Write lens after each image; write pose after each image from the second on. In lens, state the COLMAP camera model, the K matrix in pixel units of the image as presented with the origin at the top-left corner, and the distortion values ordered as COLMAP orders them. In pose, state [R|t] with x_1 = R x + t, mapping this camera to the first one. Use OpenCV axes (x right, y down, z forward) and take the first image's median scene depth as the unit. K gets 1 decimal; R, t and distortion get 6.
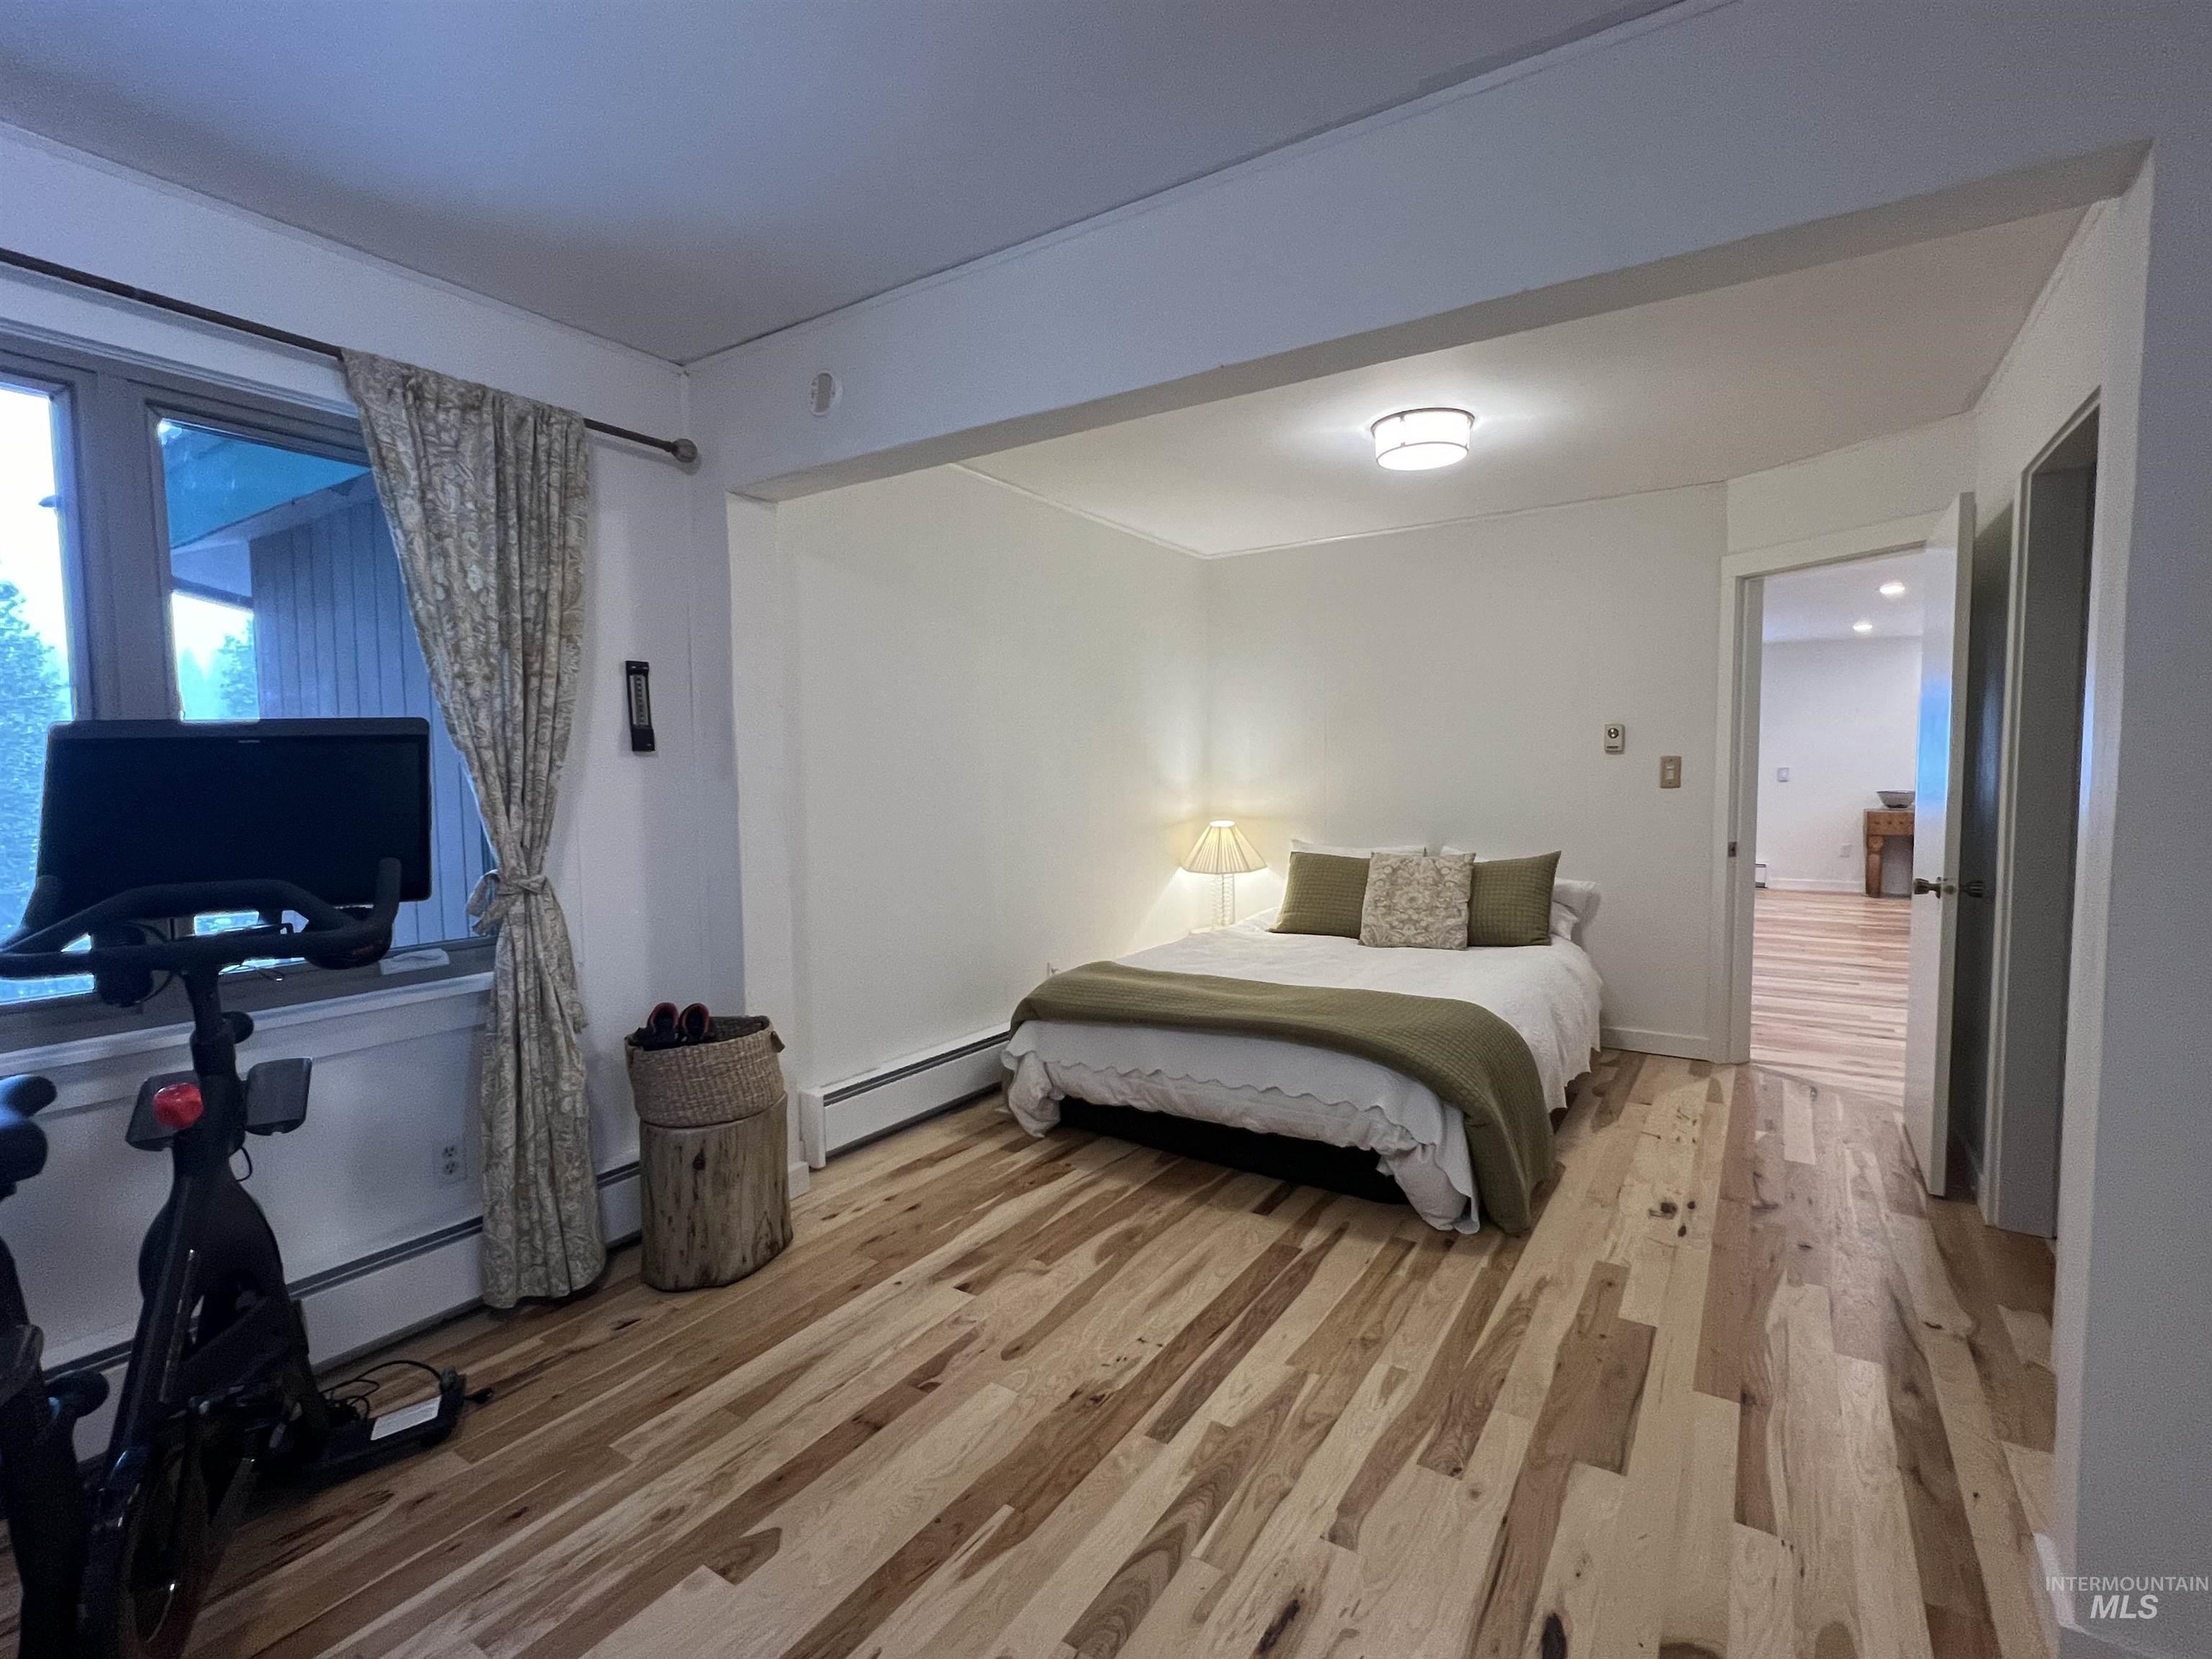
lens RADIAL K [[1020.1, 0, 1105.2], [0, 1020.1, 828.8], [0, 0, 1]] dist [-0.002776, 0.002238]
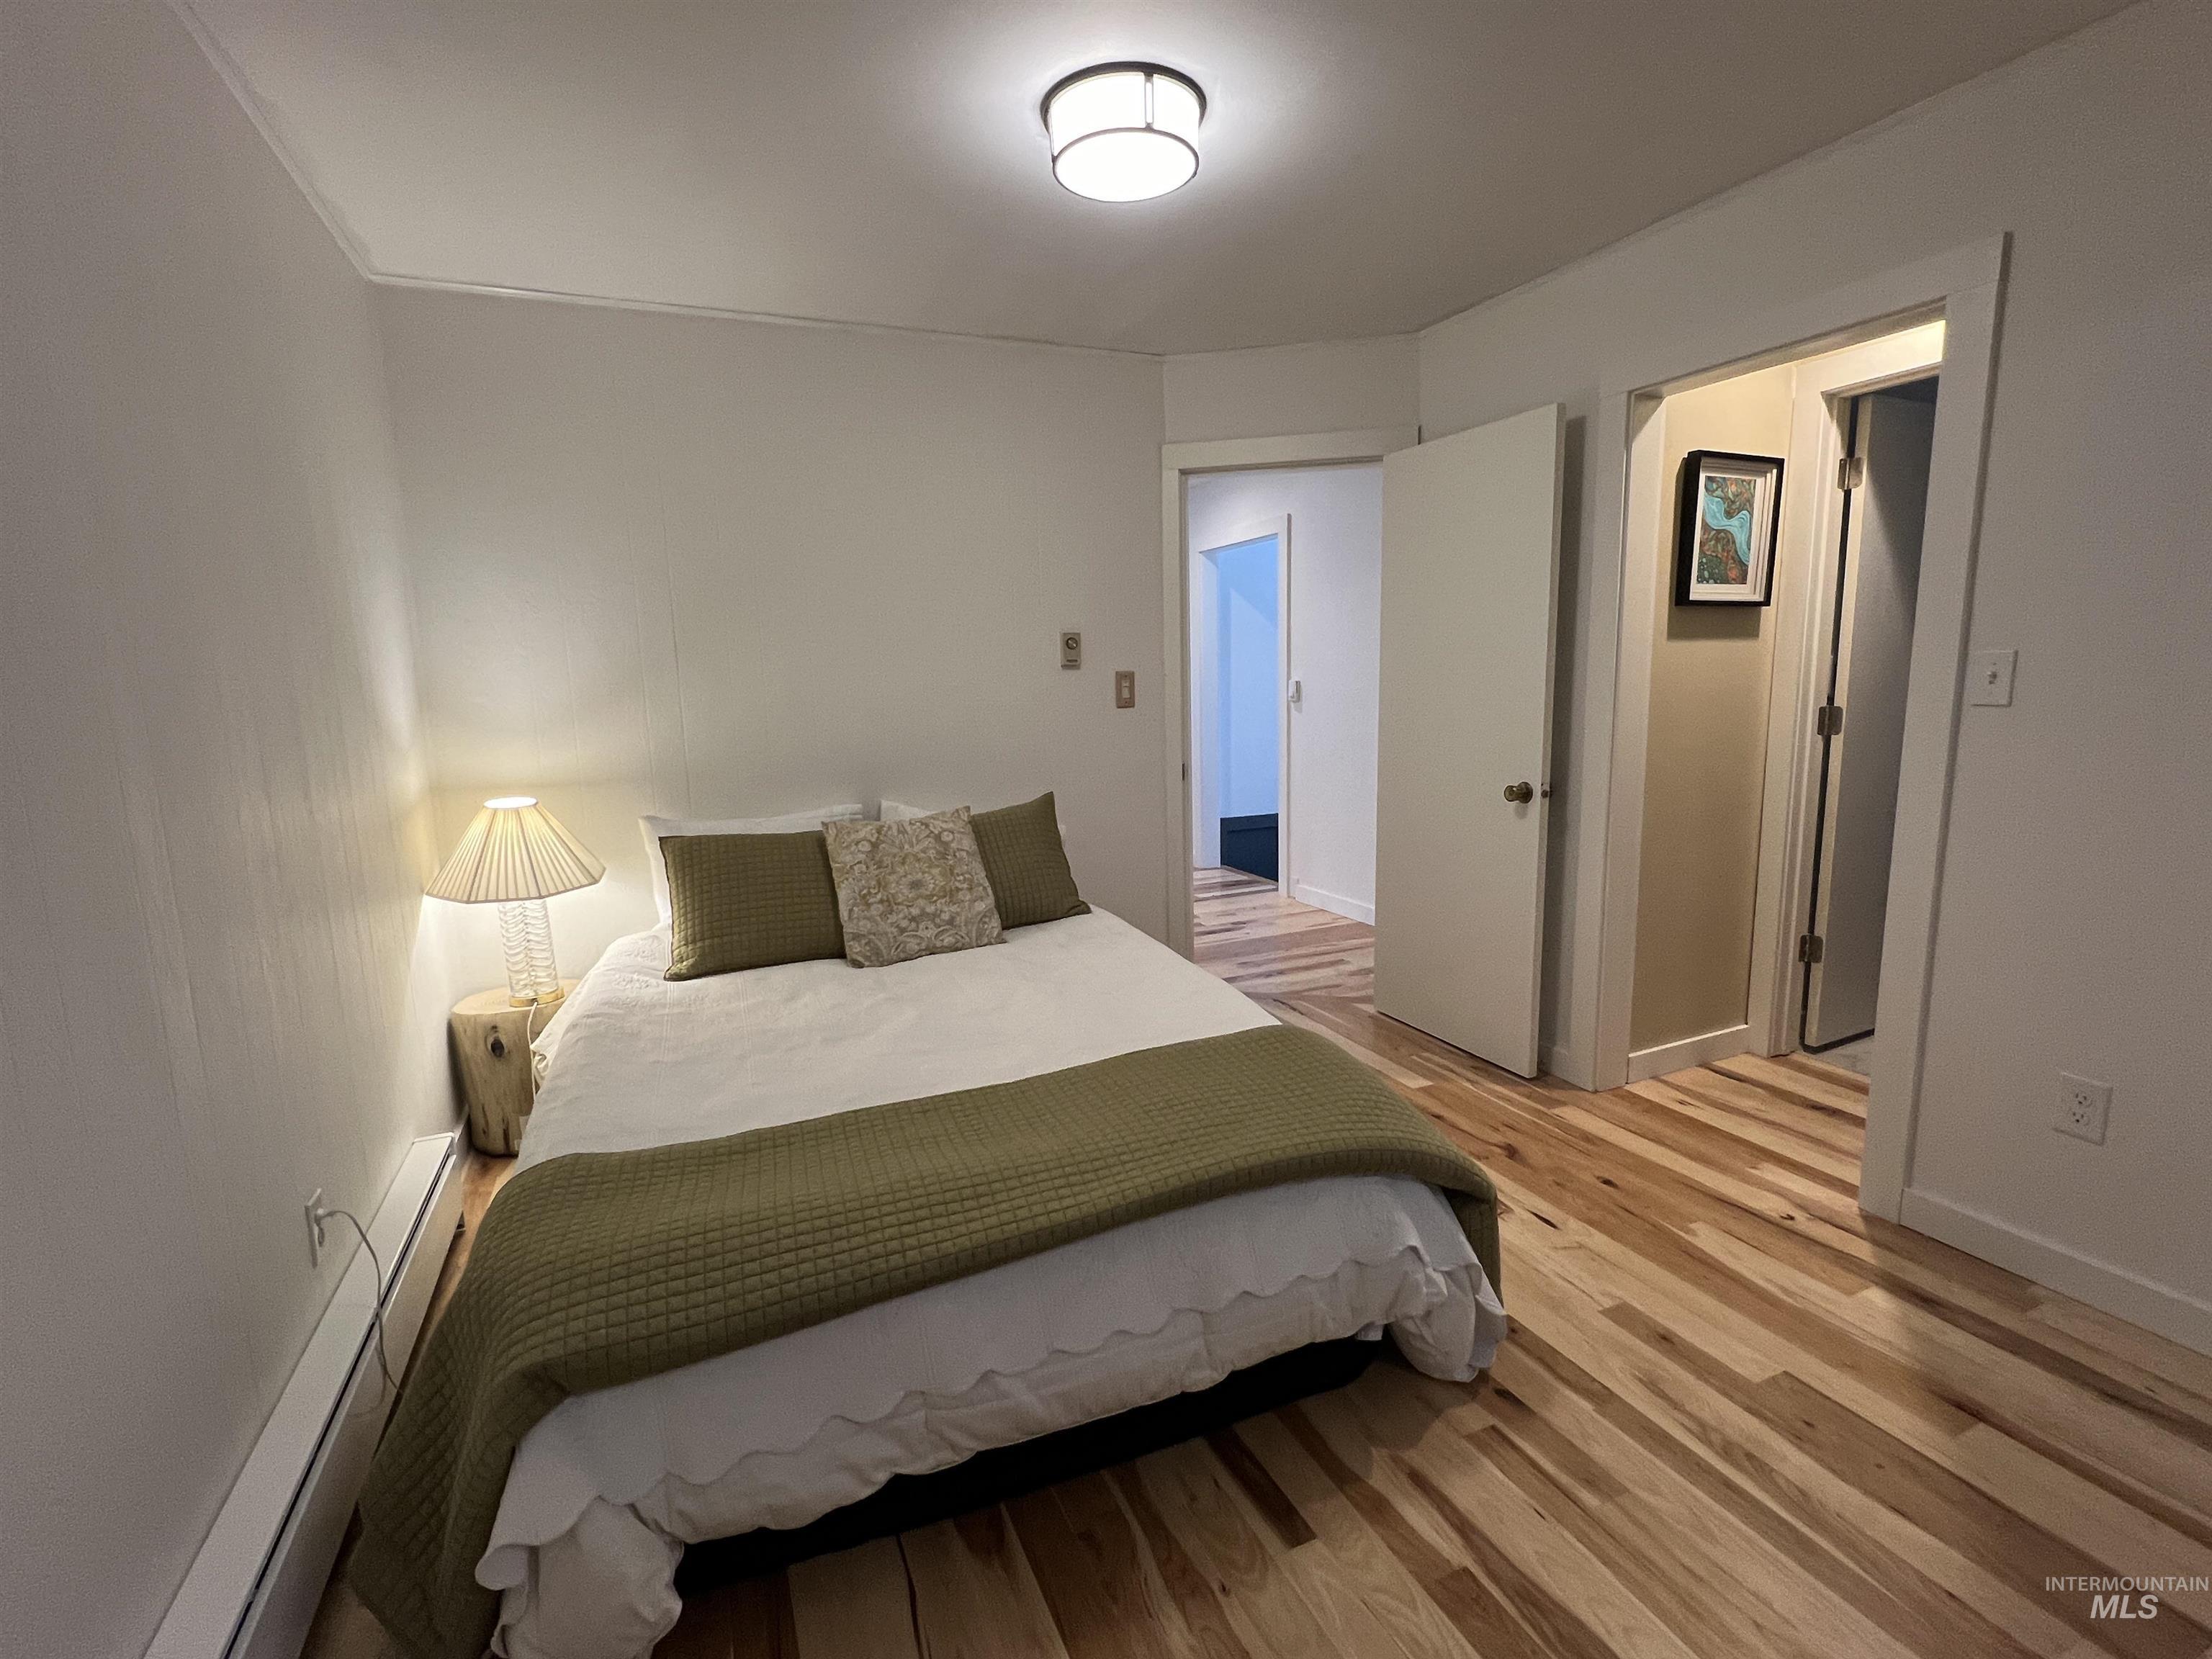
lens RADIAL K [[1020.1, 0, 1108.7], [0, 1020.1, 829.8], [0, 0, 1]] dist [-0.002776, 0.002238]
pose [[0.544661, -0.131383, 0.828302, -0.194275], [0.069836, 0.991328, 0.111320, -0.034576], [-0.835744, -0.002787, 0.549112, 0.531681]]
